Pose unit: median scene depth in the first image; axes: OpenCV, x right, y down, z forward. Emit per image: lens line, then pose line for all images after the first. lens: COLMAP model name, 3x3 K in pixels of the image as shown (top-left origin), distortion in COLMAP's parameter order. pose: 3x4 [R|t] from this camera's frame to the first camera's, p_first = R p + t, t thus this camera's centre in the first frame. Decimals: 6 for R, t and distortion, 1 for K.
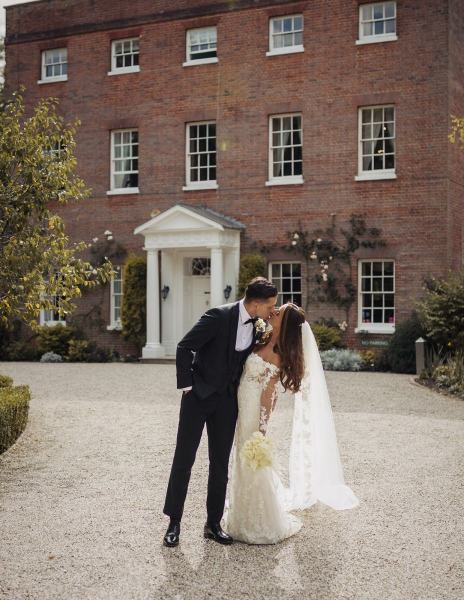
lens RADIAL K [[623.0, 0, 232.0], [0, 623.0, 300.0], [0, 0, 1]] dist [0.000969, -0.000947]
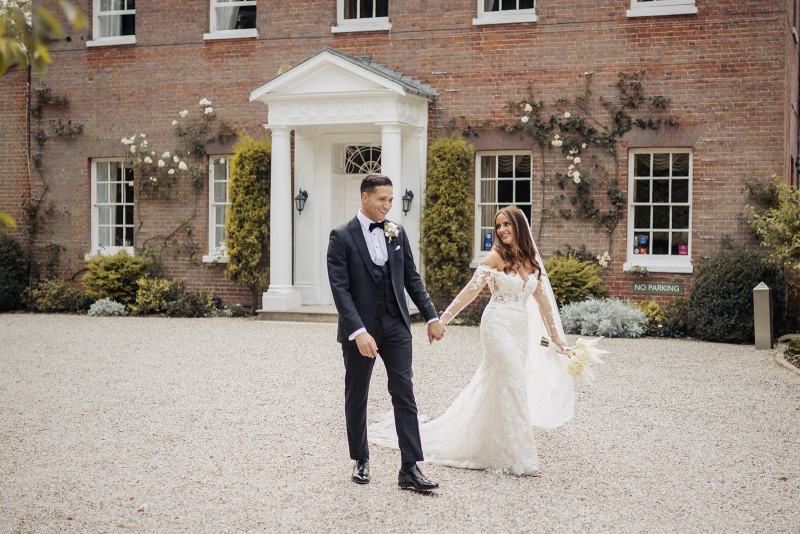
lens RADIAL K [[635.2, 0, 400.4], [0, 635.2, 234.6], [0, 0, 1]] dist [-0.000767, 0.001338]
pose [[0.995916, 0.008962, 0.089844, -0.068889], [-0.010565, 0.999793, 0.017390, 0.008879], [-0.089670, -0.018268, 0.995804, 0.392003]]
